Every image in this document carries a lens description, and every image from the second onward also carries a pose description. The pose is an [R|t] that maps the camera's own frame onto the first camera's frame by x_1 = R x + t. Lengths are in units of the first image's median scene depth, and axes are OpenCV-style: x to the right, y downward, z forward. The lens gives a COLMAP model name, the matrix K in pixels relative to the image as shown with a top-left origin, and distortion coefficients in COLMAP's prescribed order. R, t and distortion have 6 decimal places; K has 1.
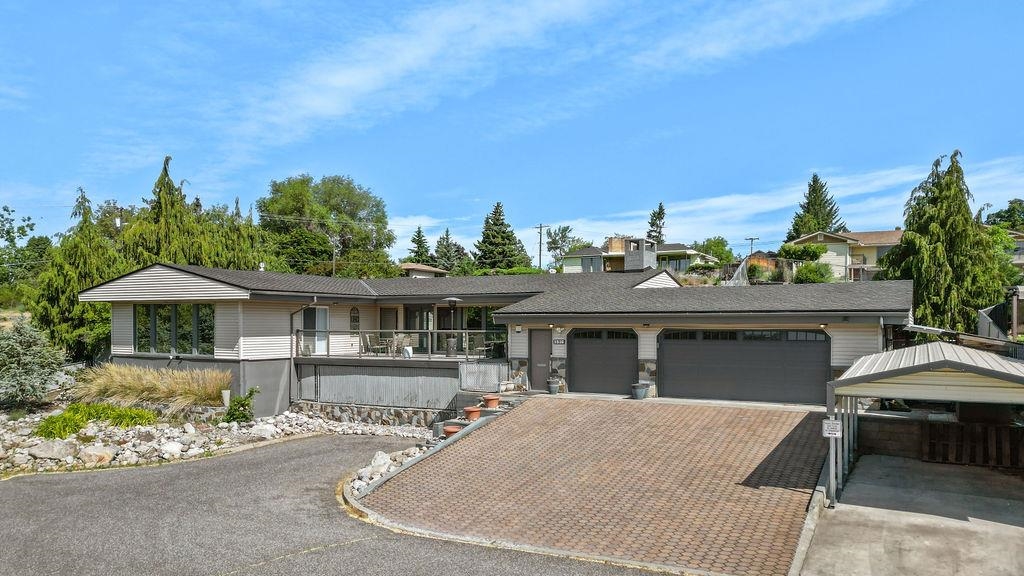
lens RADIAL K [[711.0, 0, 512.0], [0, 711.0, 288.0], [0, 0, 1]] dist [0.092564, -0.101161]
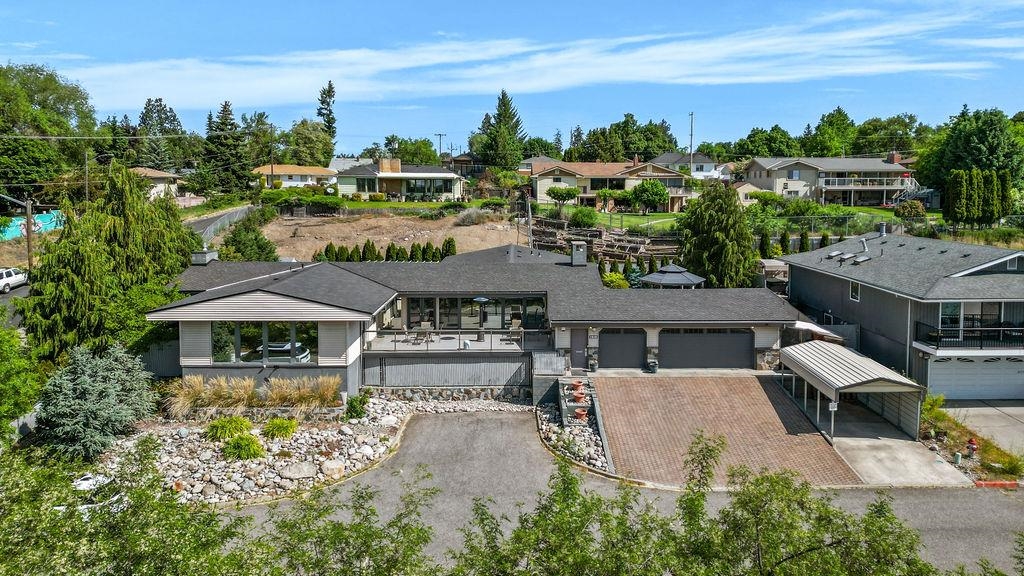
lens RADIAL K [[704.2, 0, 522.0], [0, 704.2, 228.1], [0, 0, 1]] dist [0.032875, -0.001299]
pose [[0.870634, -0.027364, 0.491170, -0.152872], [-0.025345, 0.994630, 0.100339, -0.057835], [-0.491279, -0.099807, 0.865265, -0.039966]]
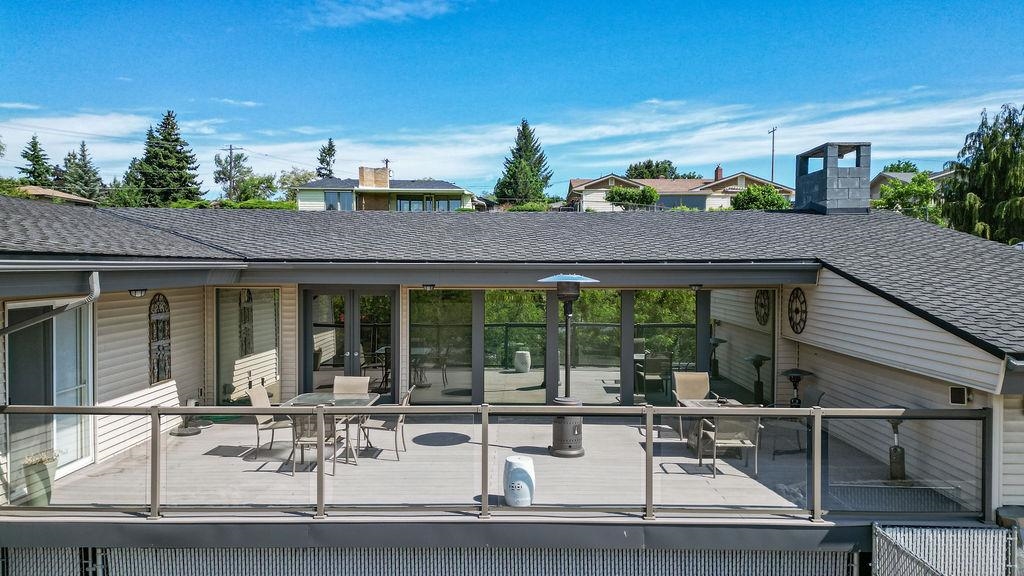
lens RADIAL K [[711.0, 0, 512.0], [0, 711.0, 288.0], [0, 0, 1]] dist [0.092564, -0.101161]
pose [[0.884589, -0.013401, 0.466179, -0.060121], [-0.024035, 0.996949, 0.074266, -0.000870], [-0.465752, -0.076899, 0.881568, 0.165715]]
